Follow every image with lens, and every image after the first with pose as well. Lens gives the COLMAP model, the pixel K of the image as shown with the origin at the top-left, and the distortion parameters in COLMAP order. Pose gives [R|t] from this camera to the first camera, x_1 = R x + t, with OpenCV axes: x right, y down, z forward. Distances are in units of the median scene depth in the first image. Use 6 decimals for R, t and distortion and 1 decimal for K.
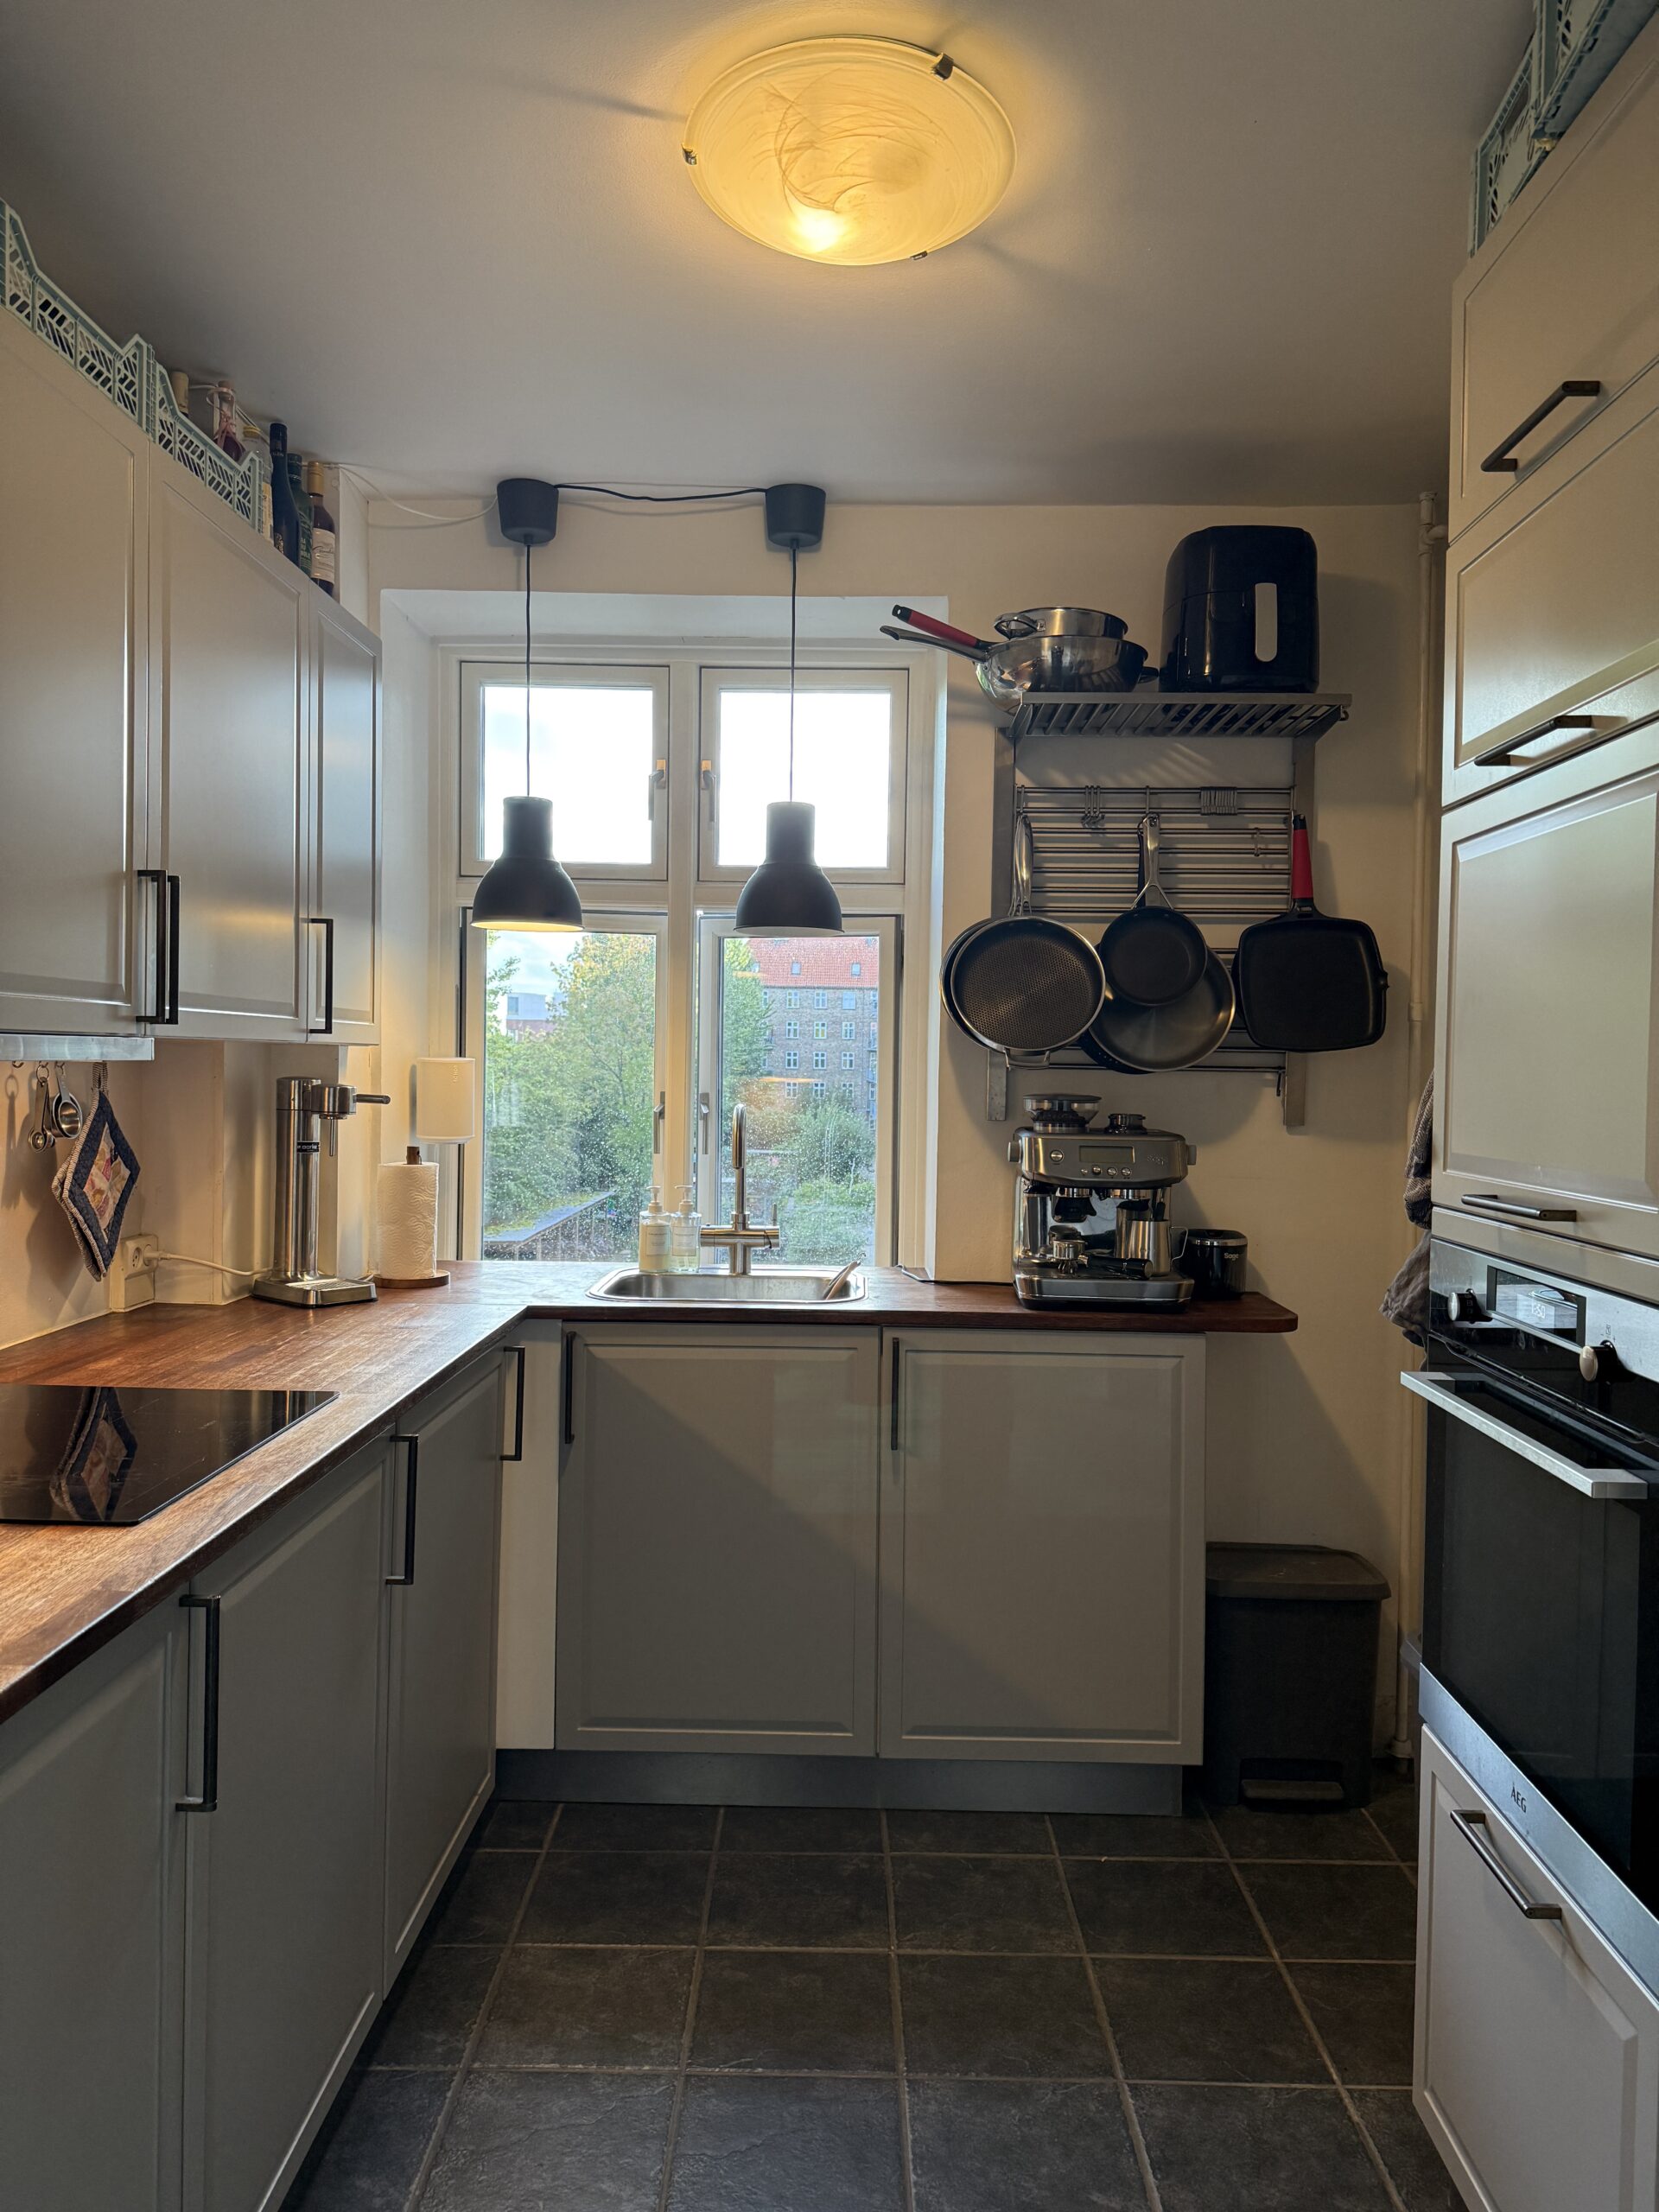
lens RADIAL K [[1553.8, 0, 831.2], [0, 1553.8, 1101.6], [0, 0, 1]] dist [0.043461, -0.050784]
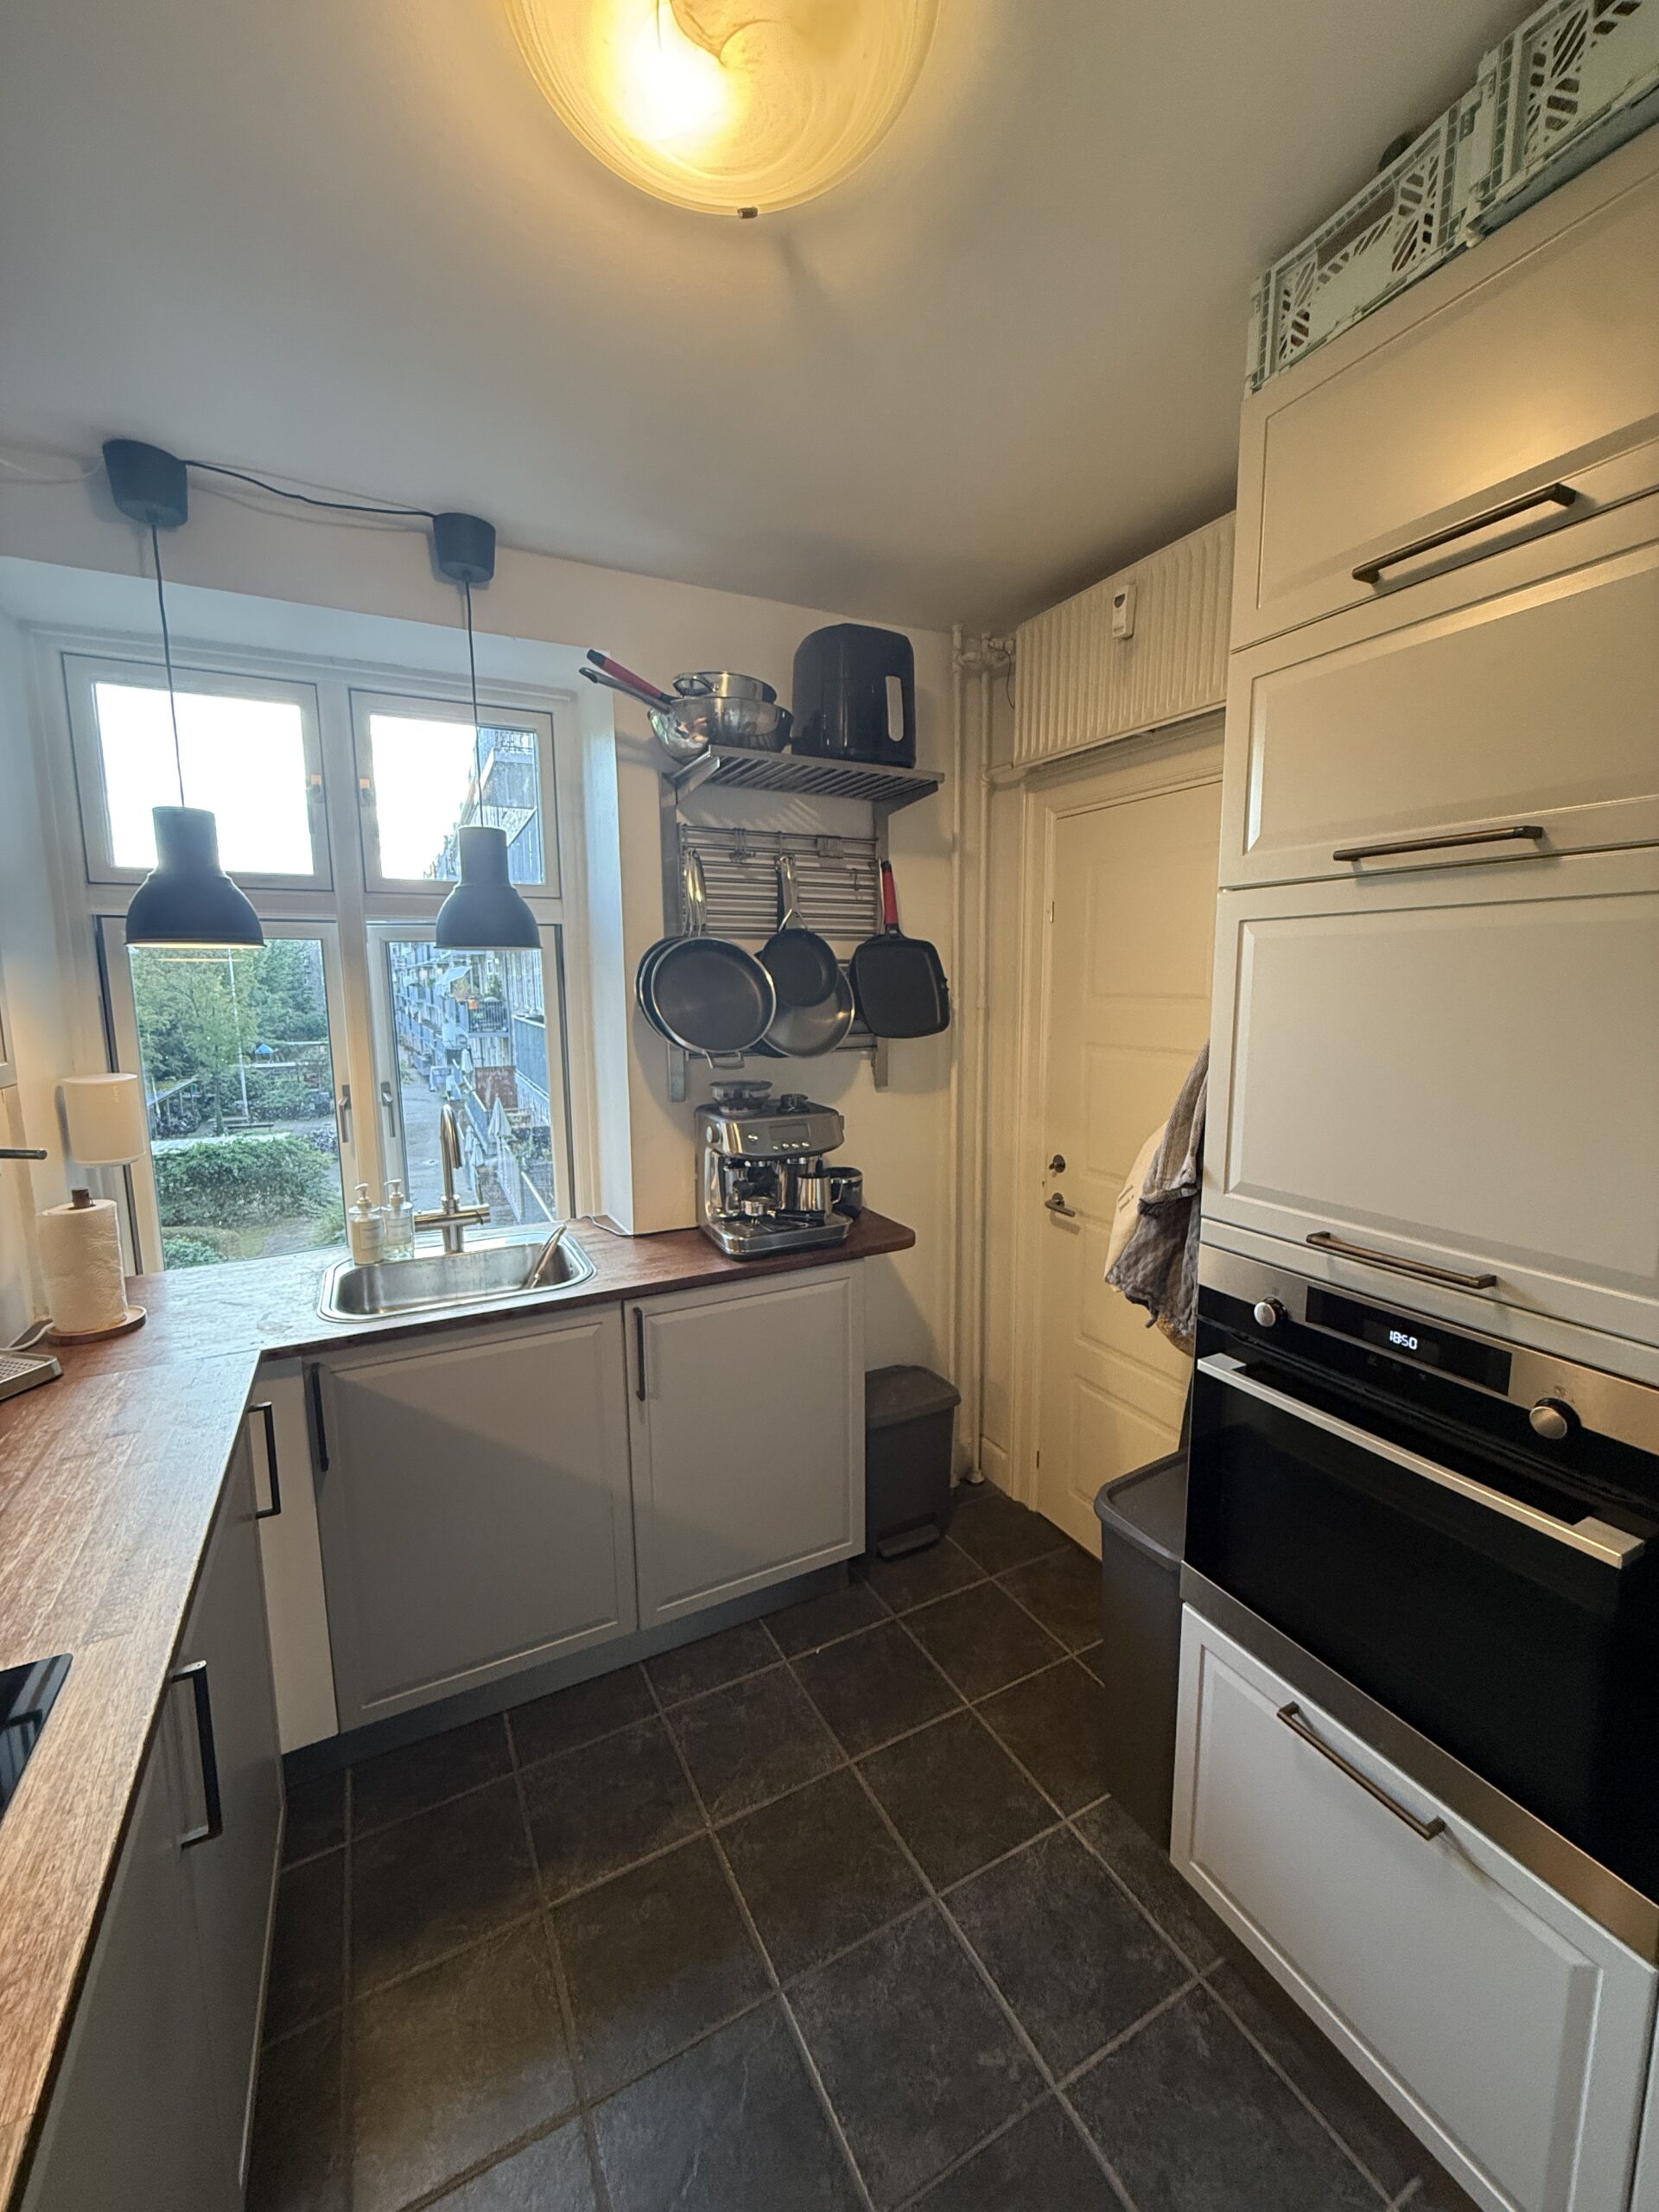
lens RADIAL K [[881.3, 0, 830.1], [0, 881.3, 1099.7], [0, 0, 1]] dist [-0.004030, 0.001023]
pose [[0.878847, -0.087567, 0.468998, -0.122194], [0.031639, 0.991545, 0.125844, -0.079075], [-0.476053, -0.095759, 0.874188, 0.350811]]
